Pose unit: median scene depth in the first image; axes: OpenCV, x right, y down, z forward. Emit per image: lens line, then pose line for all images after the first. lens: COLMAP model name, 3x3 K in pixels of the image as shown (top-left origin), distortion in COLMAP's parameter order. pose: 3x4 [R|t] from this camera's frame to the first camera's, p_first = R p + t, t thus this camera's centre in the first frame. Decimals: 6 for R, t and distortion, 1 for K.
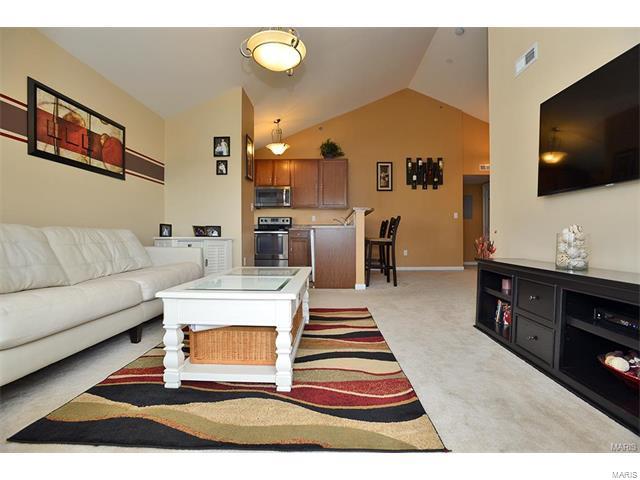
lens RADIAL K [[309.1, 0, 321.2], [0, 309.1, 239.1], [0, 0, 1]] dist [-0.027933, 0.002600]
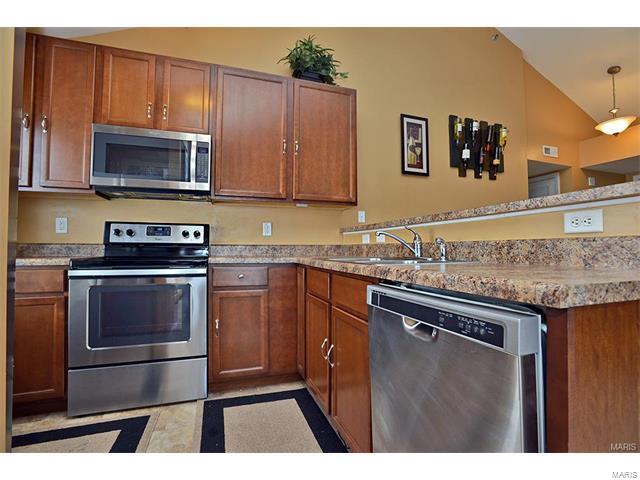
lens RADIAL K [[309.1, 0, 317.7], [0, 309.1, 239.7], [0, 0, 1]] dist [-0.027933, 0.002600]
pose [[0.941247, 0.010692, 0.337549, -0.099068], [0.006728, 0.998707, -0.050394, -0.033356], [-0.337652, 0.049704, 0.939958, 0.614510]]
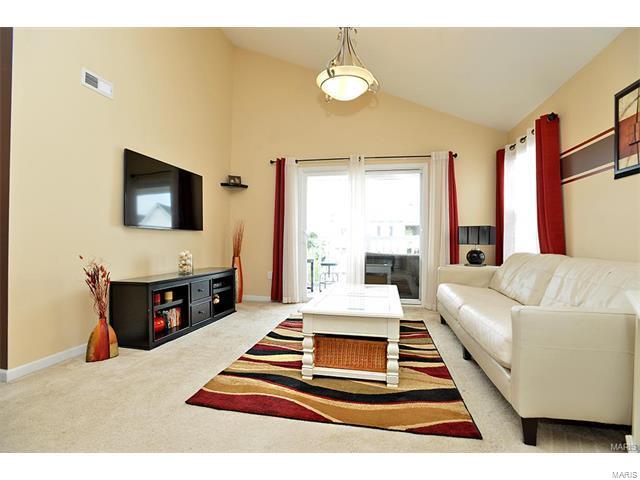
lens RADIAL K [[309.1, 0, 322.8], [0, 309.1, 242.0], [0, 0, 1]] dist [-0.027933, 0.002600]
pose [[-0.985766, -0.010044, 0.167824, -0.182686], [-0.007604, 0.999856, 0.015179, -0.071982], [-0.167953, 0.013687, -0.985700, 1.486167]]
